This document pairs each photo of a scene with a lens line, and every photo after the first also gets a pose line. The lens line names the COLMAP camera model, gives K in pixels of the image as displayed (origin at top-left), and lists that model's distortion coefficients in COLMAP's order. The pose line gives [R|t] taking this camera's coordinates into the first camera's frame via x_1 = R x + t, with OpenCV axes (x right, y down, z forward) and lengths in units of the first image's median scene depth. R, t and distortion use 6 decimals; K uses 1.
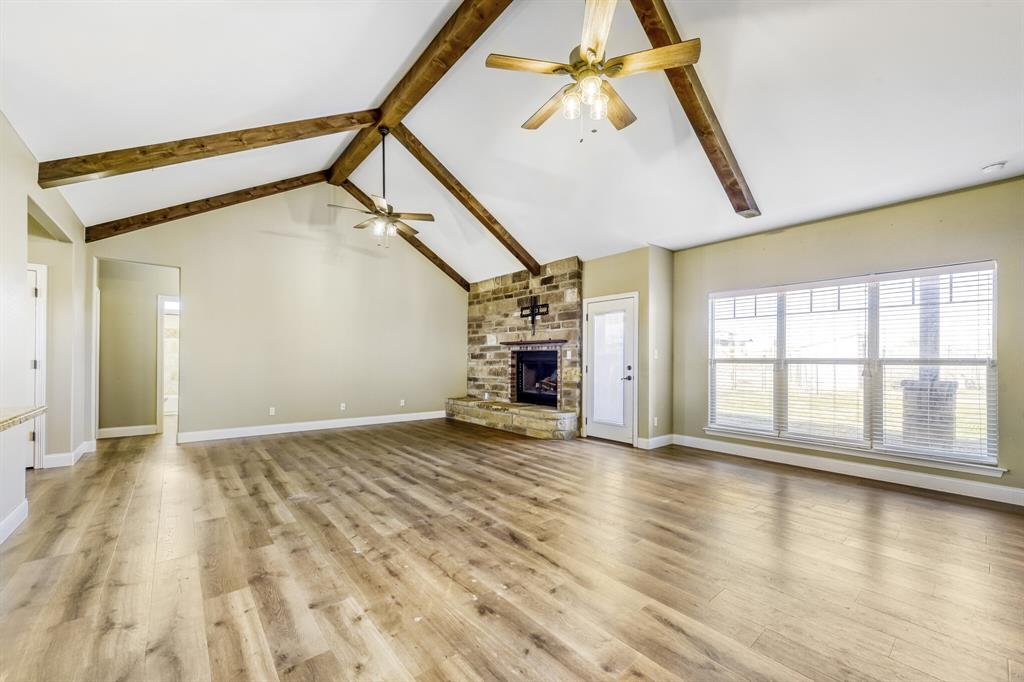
lens RADIAL K [[402.2, 0, 505.1], [0, 402.2, 360.4], [0, 0, 1]] dist [0.010335, -0.001889]
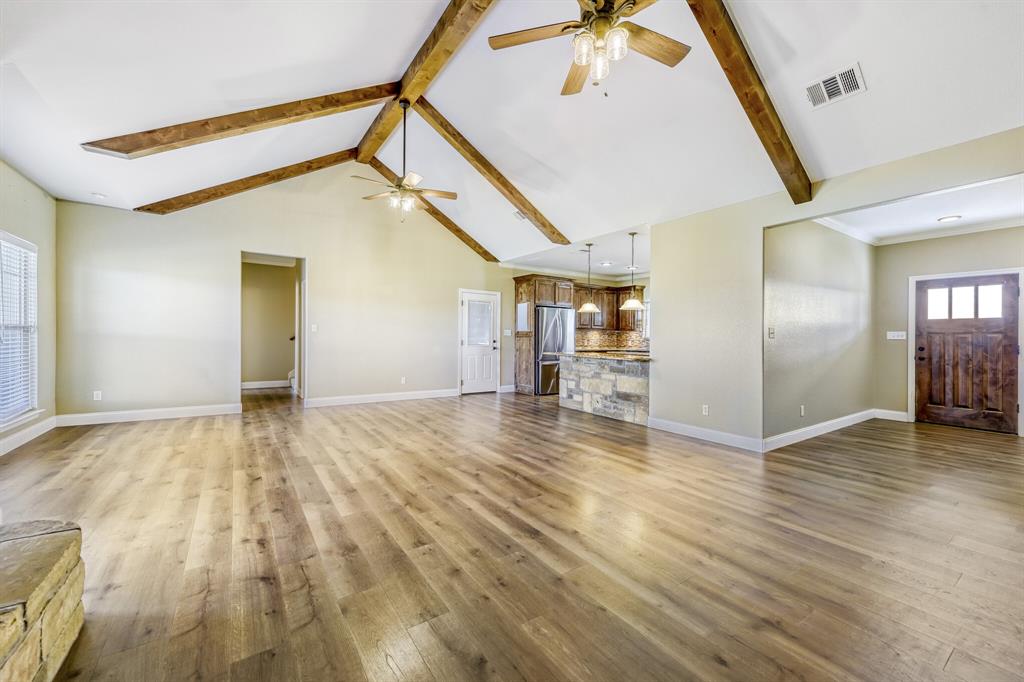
lens RADIAL K [[402.2, 0, 512.6], [0, 402.2, 335.0], [0, 0, 1]] dist [0.010335, -0.001889]
pose [[-0.996561, -0.022465, 0.079758, -0.200931], [-0.022902, 0.999727, -0.004560, 0.000617], [-0.079633, -0.006371, -0.996804, 1.214537]]
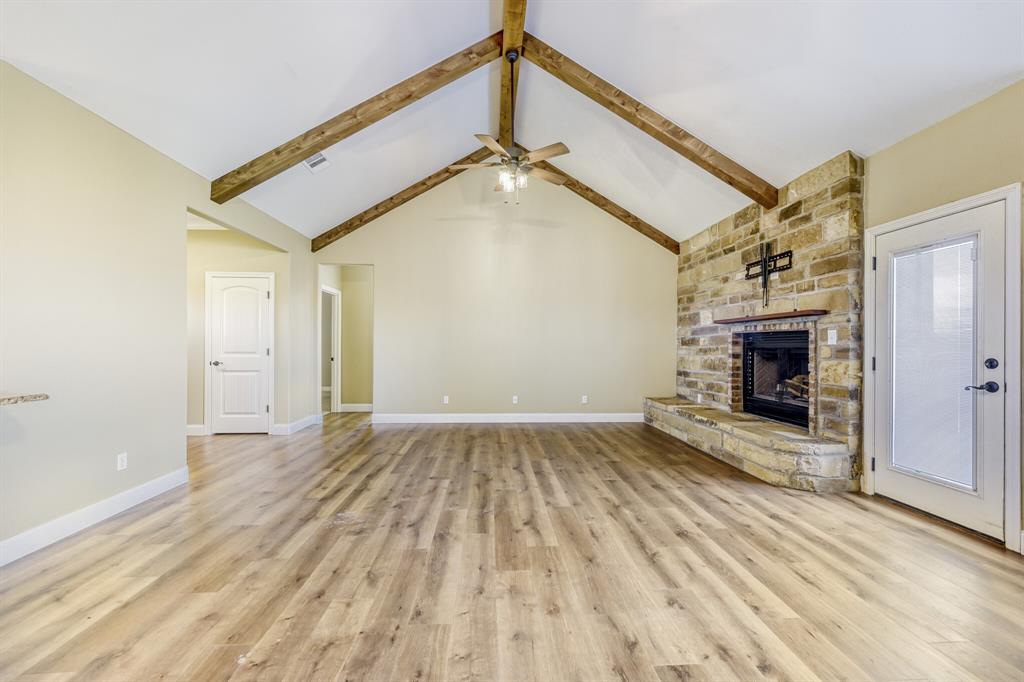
lens RADIAL K [[402.2, 0, 507.5], [0, 402.2, 347.9], [0, 0, 1]] dist [0.010335, -0.001889]
pose [[0.804365, -0.002328, -0.594131, 0.131928], [0.002310, 0.999997, -0.000790, 0.000483], [0.594131, -0.000737, 0.804368, 0.300106]]
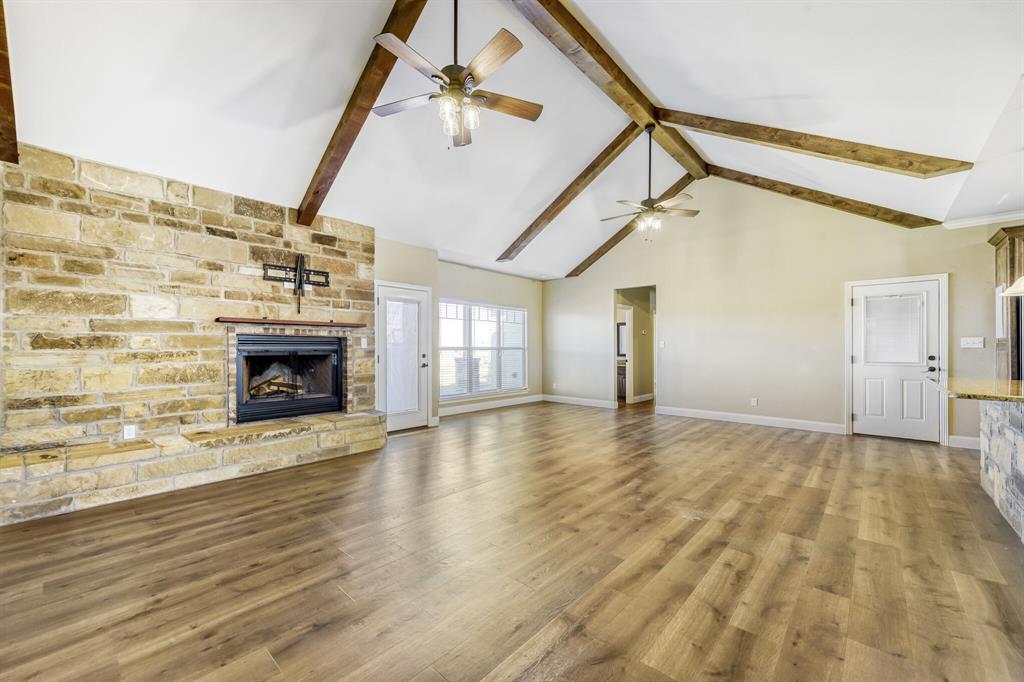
lens RADIAL K [[402.2, 0, 510.8], [0, 402.2, 354.5], [0, 0, 1]] dist [0.010335, -0.001889]
pose [[-0.154809, -0.021448, 0.987712, -0.715821], [0.001326, 0.999759, 0.021917, -0.008188], [-0.987944, 0.004703, -0.154743, 0.840410]]
